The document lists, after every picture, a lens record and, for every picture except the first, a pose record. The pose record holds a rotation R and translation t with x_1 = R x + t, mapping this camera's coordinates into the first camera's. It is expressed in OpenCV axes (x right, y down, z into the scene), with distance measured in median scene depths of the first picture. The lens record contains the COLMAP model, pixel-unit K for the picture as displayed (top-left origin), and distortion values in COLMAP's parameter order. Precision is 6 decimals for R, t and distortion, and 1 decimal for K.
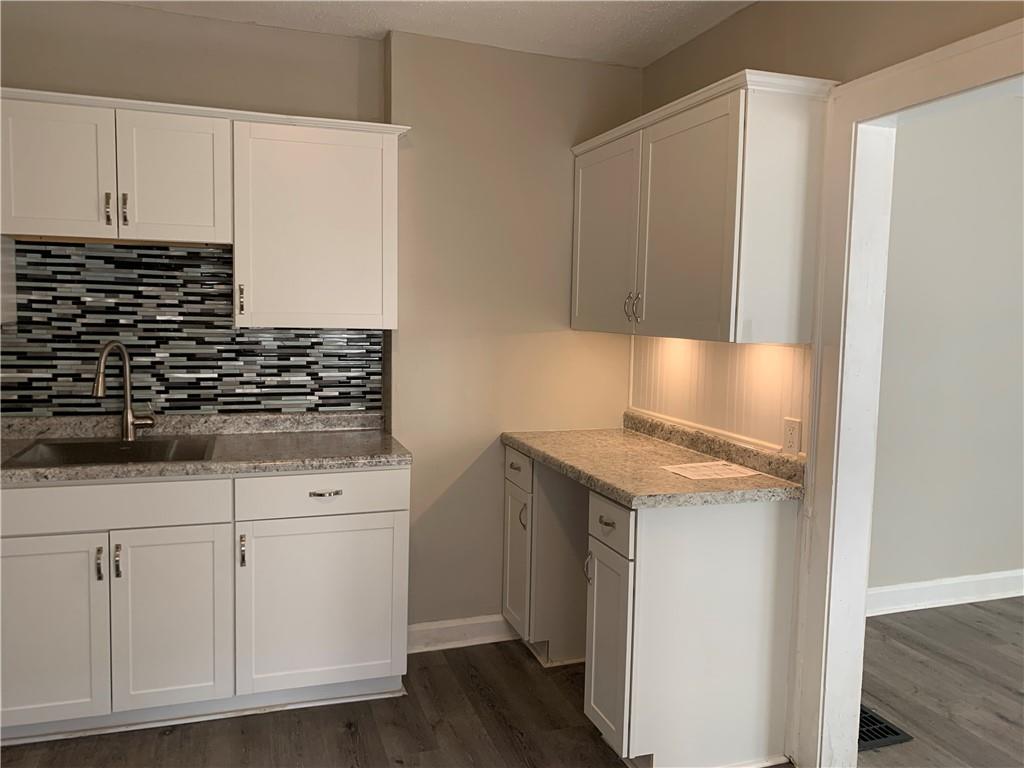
lens RADIAL K [[781.0, 0, 541.1], [0, 781.0, 384.3], [0, 0, 1]] dist [0.004852, -0.002398]
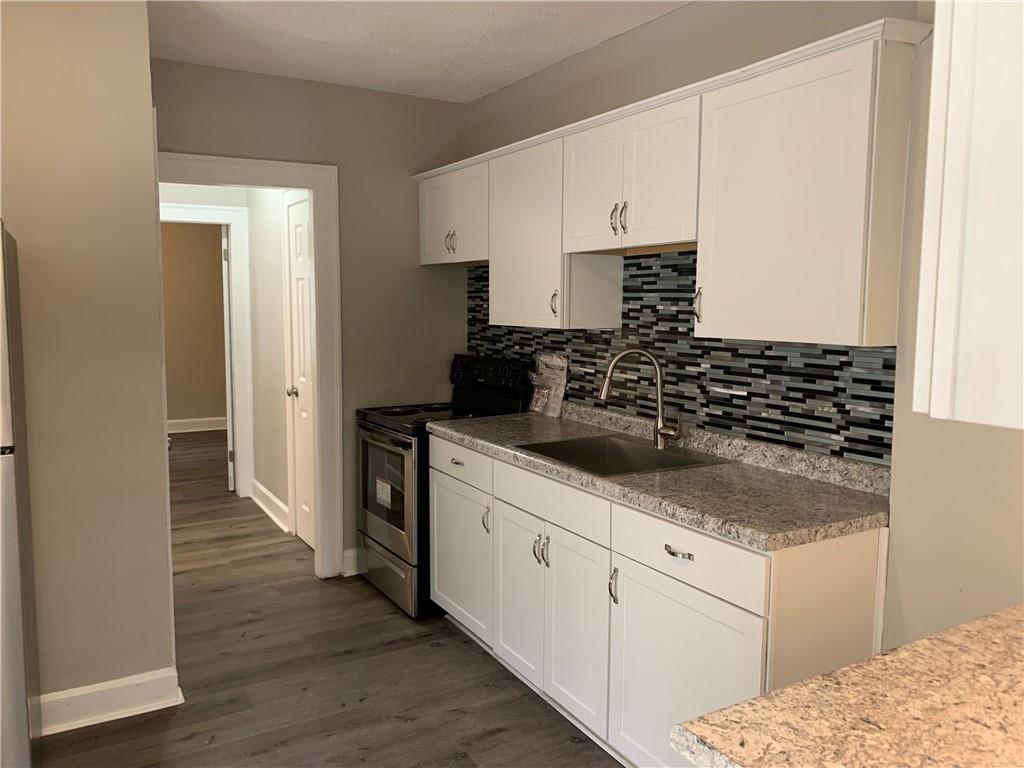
lens RADIAL K [[777.5, 0, 512.0], [0, 777.5, 384.0], [0, 0, 1]] dist [0.009908, -0.028551]
pose [[0.180523, 0.078647, -0.980421, 0.384493], [-0.099842, 0.993114, 0.061281, -0.049489], [0.978490, 0.086825, 0.187132, 0.598689]]
